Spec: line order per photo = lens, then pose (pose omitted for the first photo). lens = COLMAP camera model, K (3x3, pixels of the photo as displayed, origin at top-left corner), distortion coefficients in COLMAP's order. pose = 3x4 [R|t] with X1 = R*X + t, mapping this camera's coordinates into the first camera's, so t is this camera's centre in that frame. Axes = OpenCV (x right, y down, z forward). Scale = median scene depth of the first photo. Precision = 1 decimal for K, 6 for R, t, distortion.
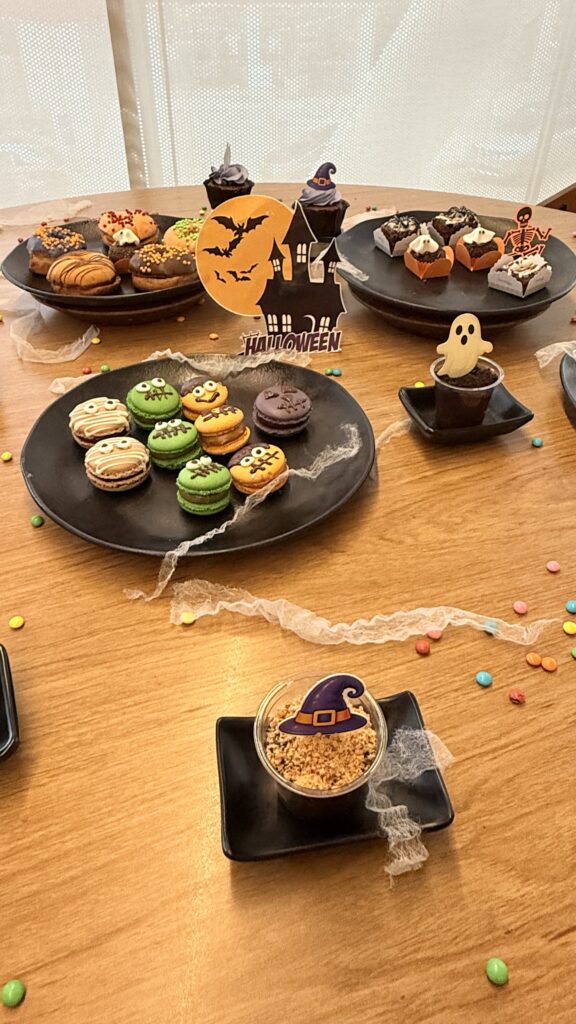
lens RADIAL K [[639.7, 0, 288.0], [0, 639.7, 489.1], [0, 0, 1]] dist [0.001419, 0.000604]
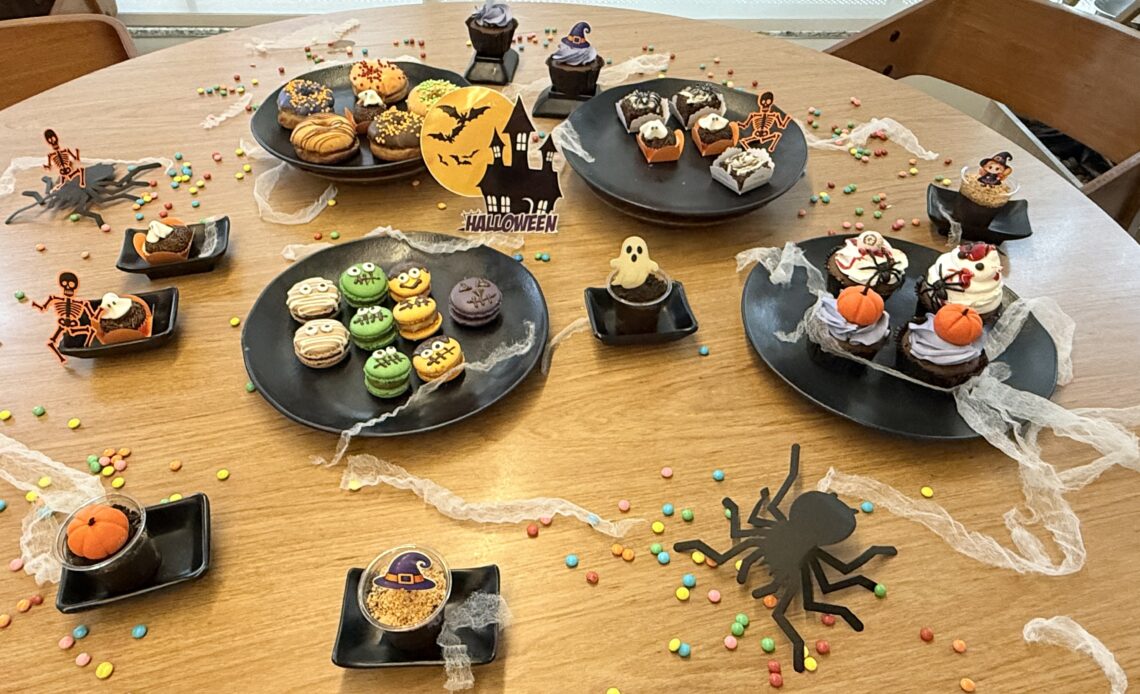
lens RADIAL K [[766.2, 0, 553.6], [0, 766.2, 349.0], [0, 0, 1]] dist [-0.002954, -0.001768]
pose [[0.992728, 0.092898, -0.076560, 0.245650], [-0.086365, 0.992662, 0.084633, -0.171728], [0.083860, -0.077406, 0.993467, -0.334478]]
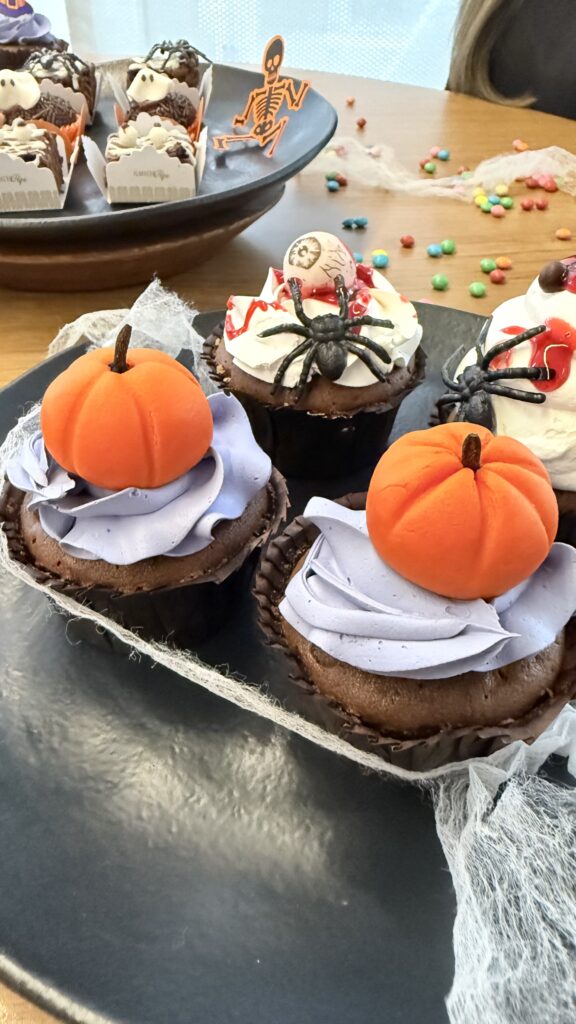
lens RADIAL K [[753.4, 0, 288.0], [0, 753.4, 512.0], [0, 0, 1]] dist [-0.001460, 0.000142]
pose [[0.973242, 0.162776, -0.162184, 0.766655], [-0.159025, 0.986620, 0.035939, -0.161766], [0.165864, -0.009186, 0.986106, 0.635859]]
